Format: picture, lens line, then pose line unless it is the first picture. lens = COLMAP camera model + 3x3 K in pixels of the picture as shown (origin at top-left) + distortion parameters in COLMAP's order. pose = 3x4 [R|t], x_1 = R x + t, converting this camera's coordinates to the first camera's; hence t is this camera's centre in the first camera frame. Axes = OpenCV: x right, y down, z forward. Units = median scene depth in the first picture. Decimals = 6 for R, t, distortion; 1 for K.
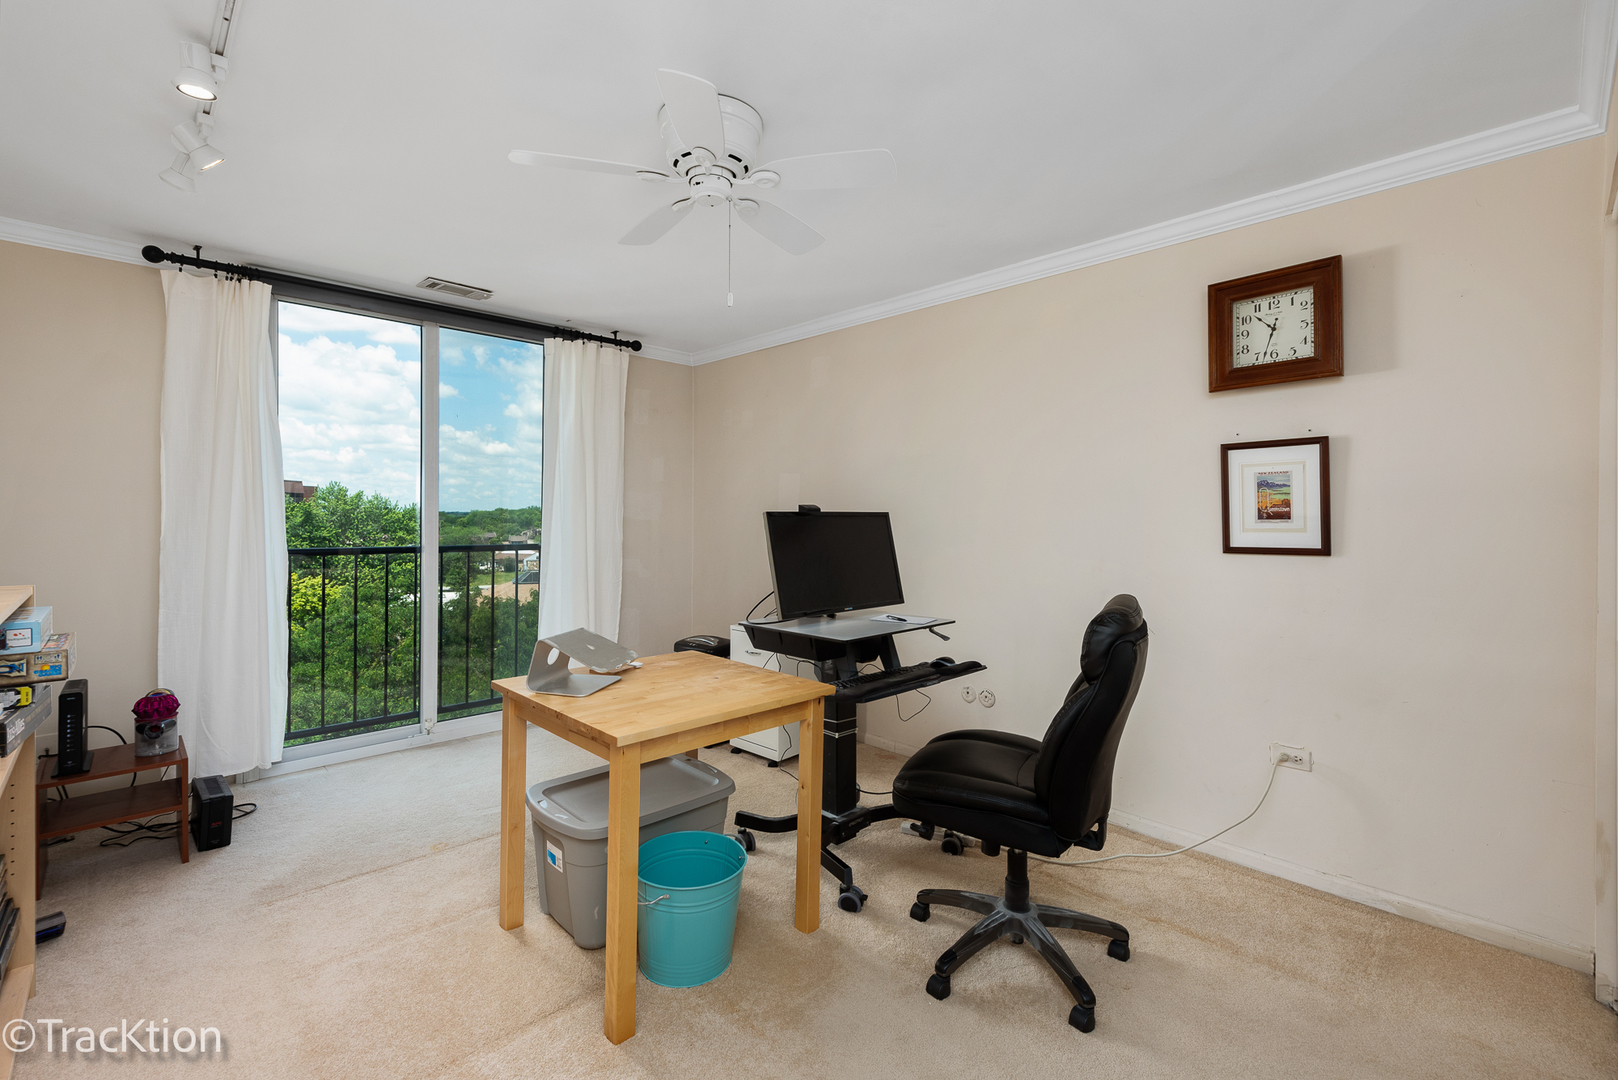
lens RADIAL K [[714.6, 0, 811.8], [0, 714.6, 517.7], [0, 0, 1]] dist [0.013443, -0.001863]
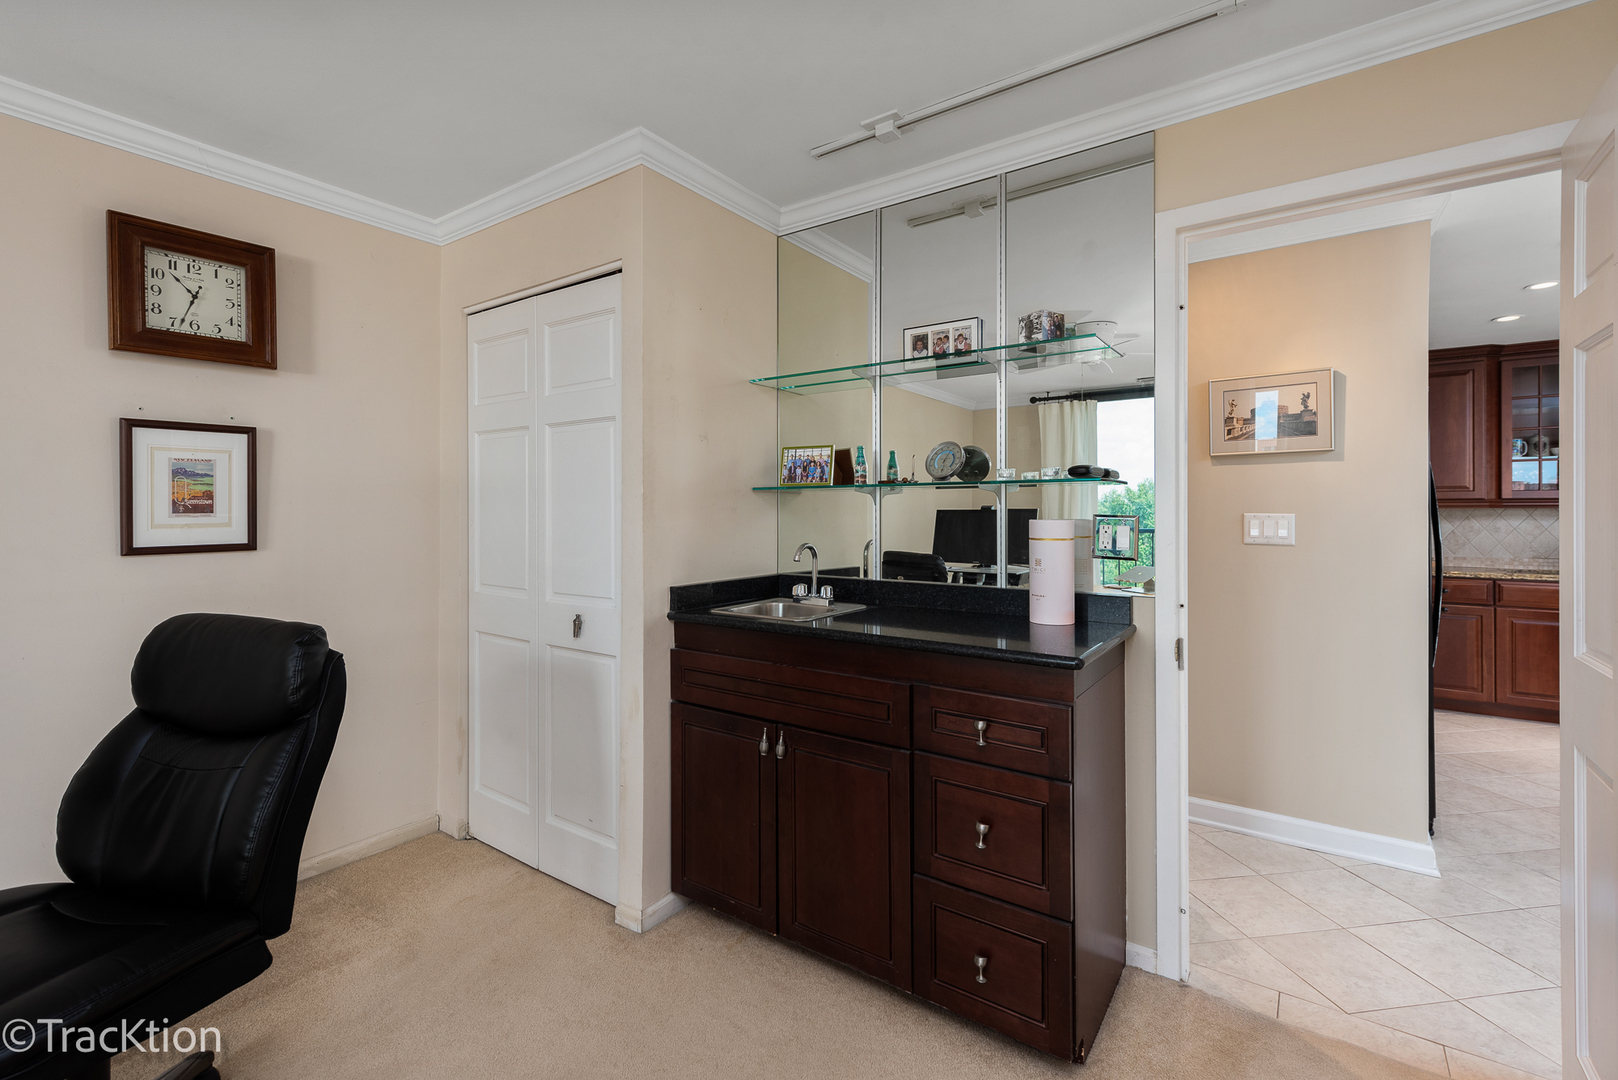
lens RADIAL K [[714.6, 0, 822.4], [0, 714.6, 505.0], [0, 0, 1]] dist [0.013443, -0.001863]
pose [[-0.179304, 0.007522, 0.983765, -0.362811], [-0.001794, 0.999967, -0.007973, -0.001971], [-0.983792, -0.003194, -0.179284, 0.402201]]
